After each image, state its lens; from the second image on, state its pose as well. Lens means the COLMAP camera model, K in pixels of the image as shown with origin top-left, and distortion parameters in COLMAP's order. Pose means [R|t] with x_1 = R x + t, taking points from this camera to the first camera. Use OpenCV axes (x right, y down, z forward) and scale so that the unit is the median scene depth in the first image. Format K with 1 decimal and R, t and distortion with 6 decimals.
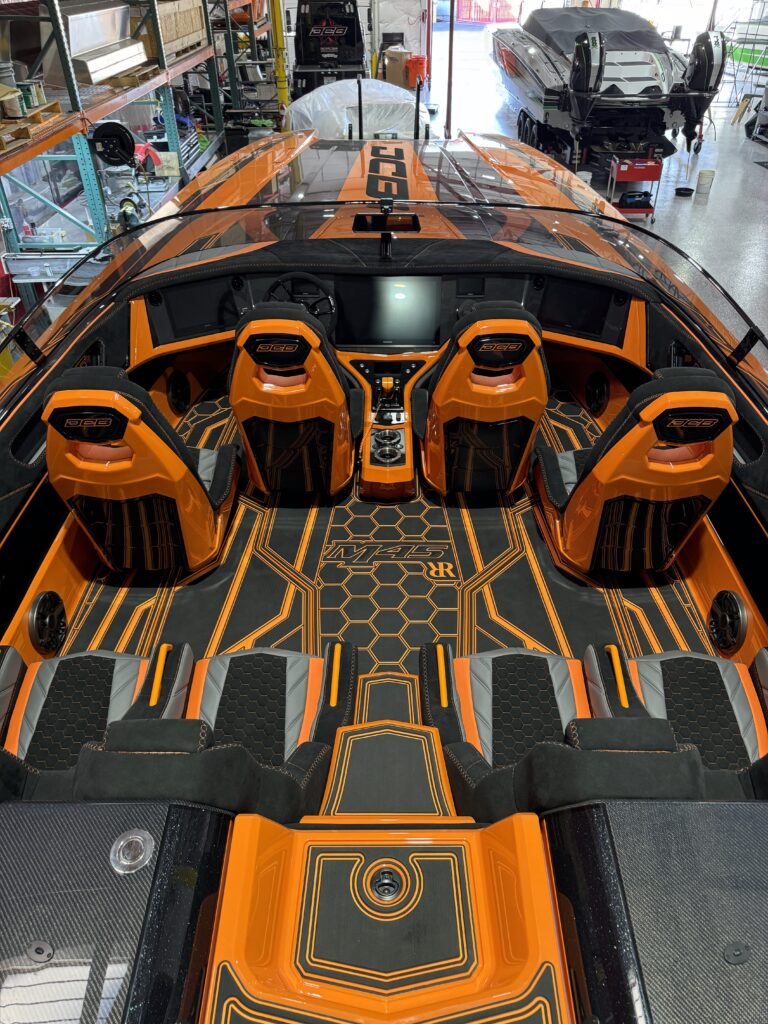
lens RADIAL K [[718.5, 0, 385.7], [0, 718.5, 537.9], [0, 0, 1]] dist [0.061309, -0.067355]
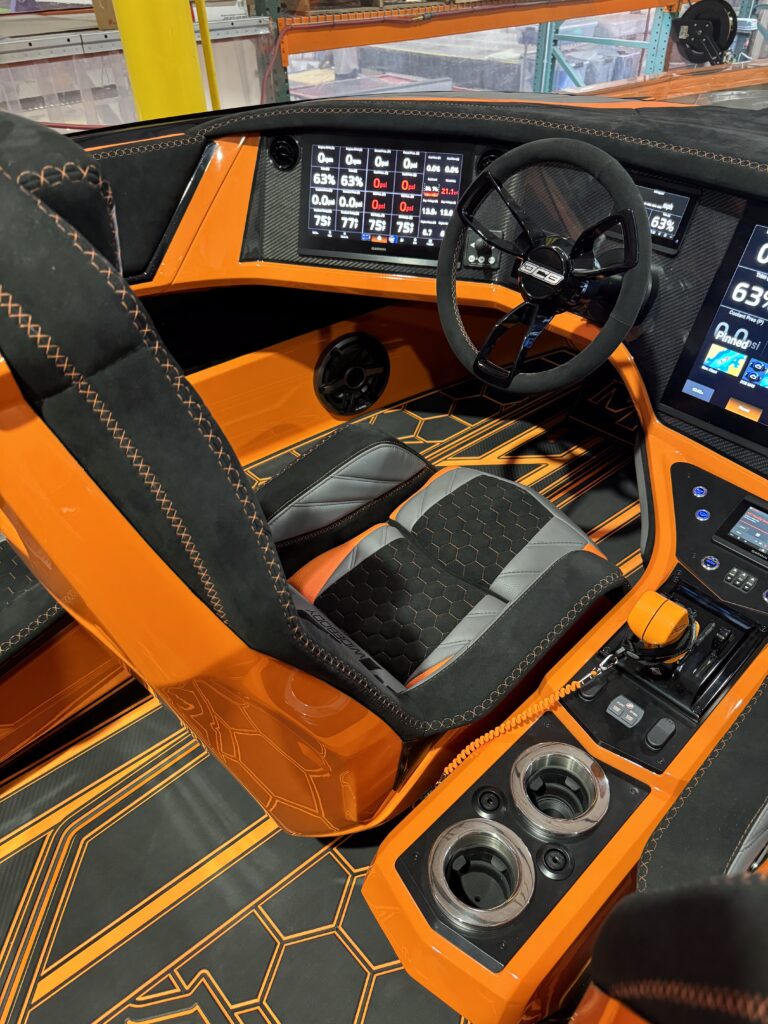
lens RADIAL K [[727.6, 0, 389.7], [0, 727.6, 518.3], [0, 0, 1]] dist [0.096642, -0.163926]
pose [[0.688894, 0.461967, -0.558580, 0.061458], [-0.451633, 0.876295, 0.167733, -0.226825], [0.566968, 0.136722, 0.812314, 0.669029]]
